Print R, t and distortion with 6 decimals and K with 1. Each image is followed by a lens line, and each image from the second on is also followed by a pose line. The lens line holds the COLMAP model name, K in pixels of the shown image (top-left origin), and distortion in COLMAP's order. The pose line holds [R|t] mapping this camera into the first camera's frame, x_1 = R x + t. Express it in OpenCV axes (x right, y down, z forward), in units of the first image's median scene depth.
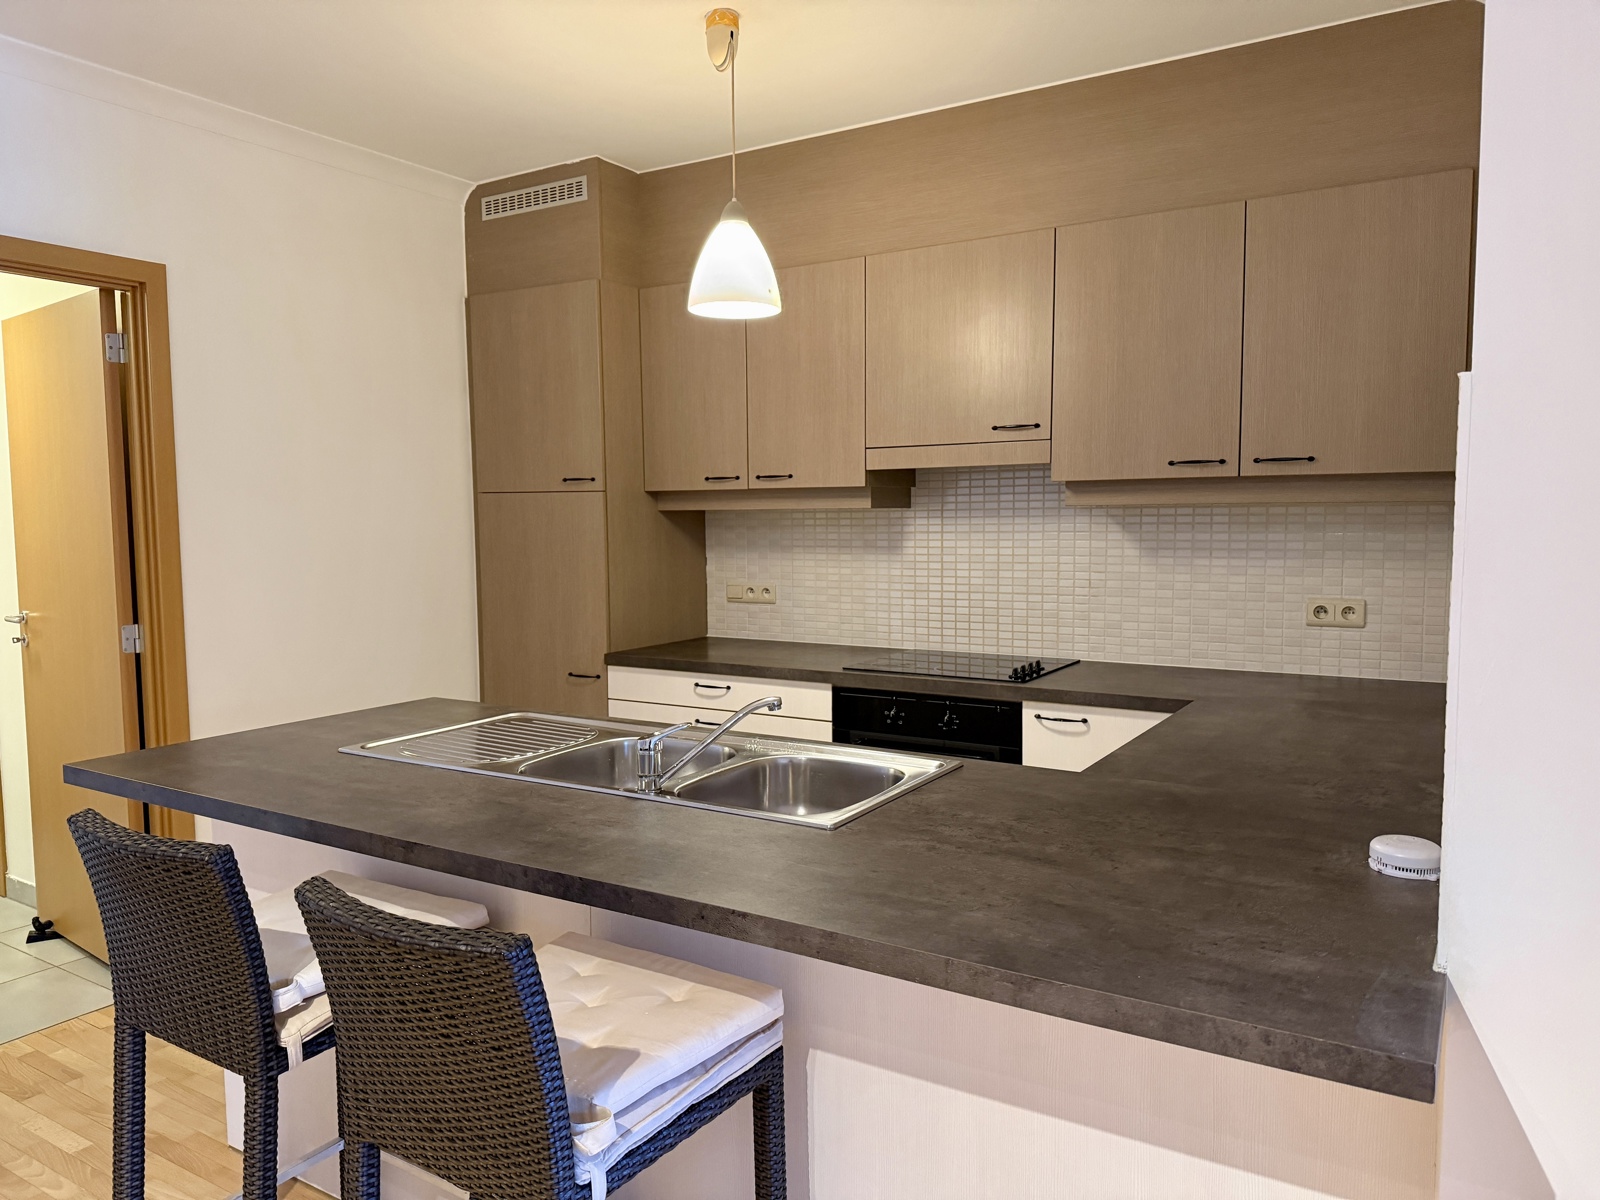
lens RADIAL K [[1106.6, 0, 802.5], [0, 1106.6, 611.0], [0, 0, 1]] dist [0.038438, -0.051585]
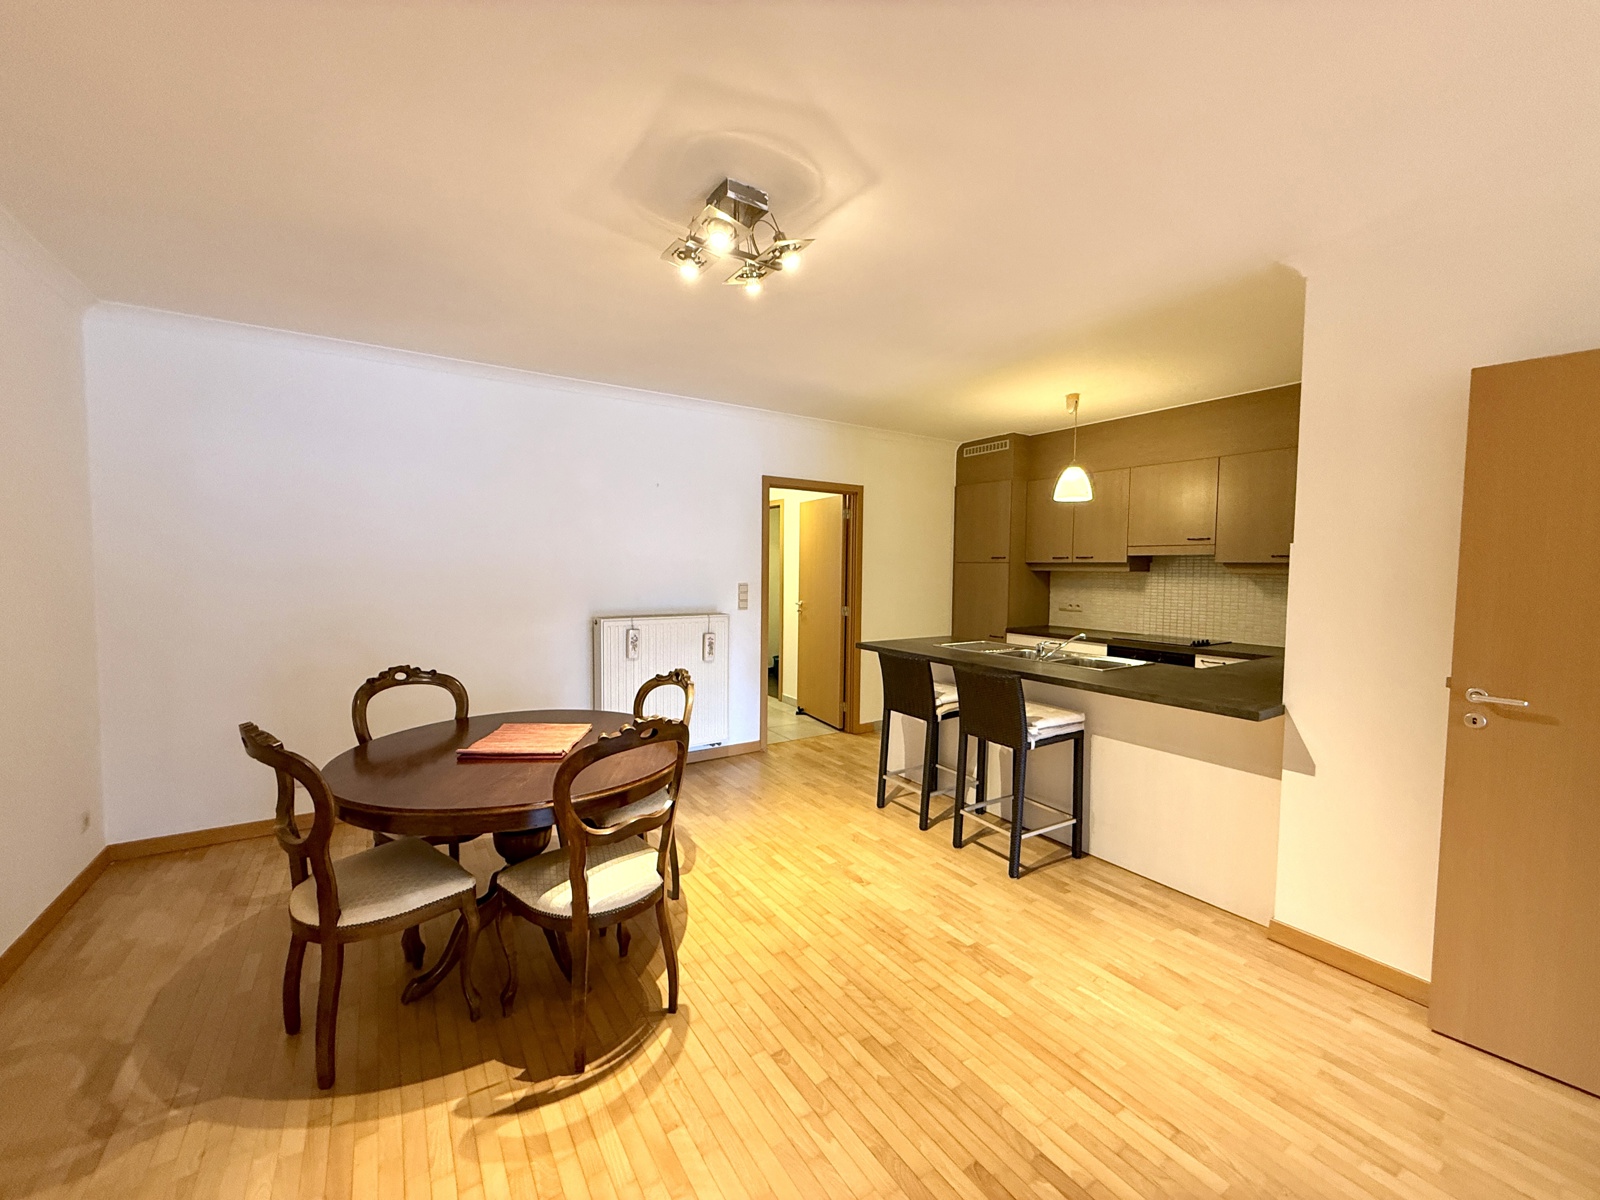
lens RADIAL K [[632.7, 0, 791.7], [0, 632.7, 600.2], [0, 0, 1]] dist [-0.008964, 0.002084]
pose [[0.900376, 0.039978, -0.433272, -0.000760], [-0.055285, 0.998211, -0.022782, 0.037893], [0.431586, 0.044466, 0.900975, -0.520169]]
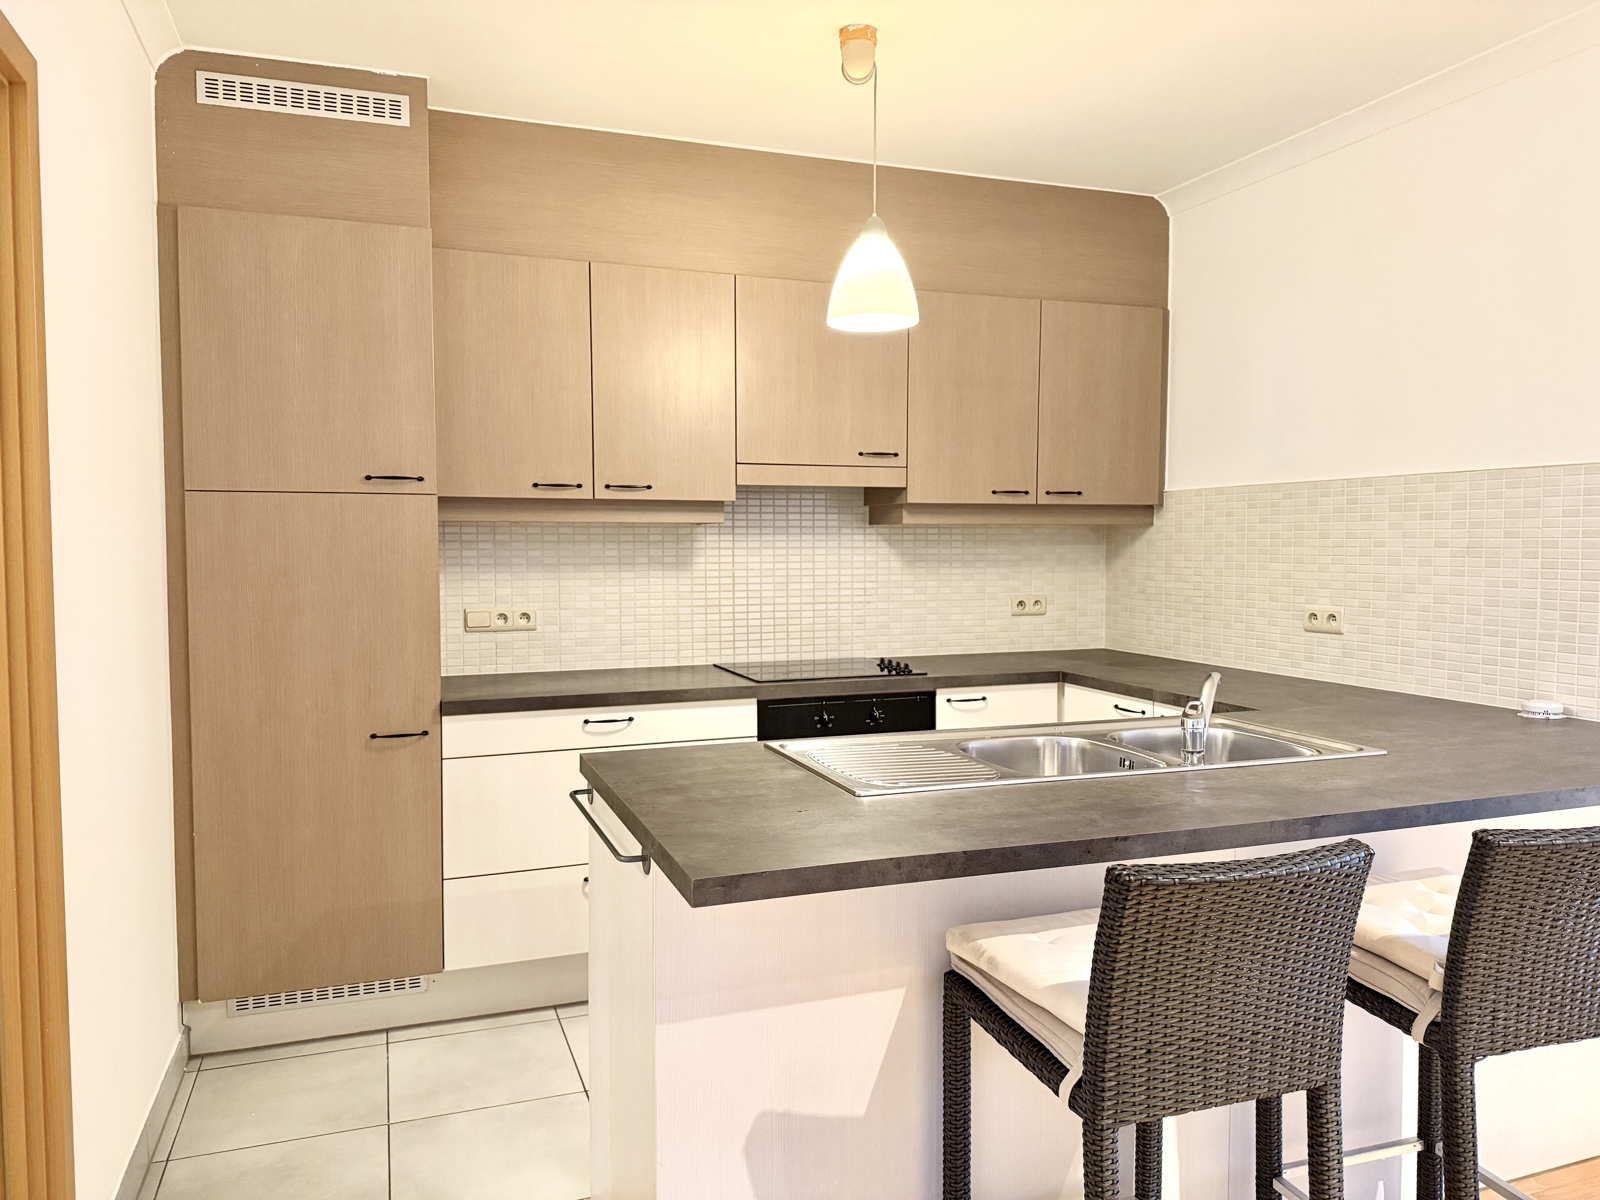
lens RADIAL K [[1106.6, 0, 794.1], [0, 1106.6, 610.9], [0, 0, 1]] dist [0.038438, -0.051585]
pose [[0.627568, -0.045164, 0.777251, -0.677367], [0.062277, 0.998029, 0.007709, -0.017866], [-0.776067, 0.043566, 0.629144, 0.320910]]
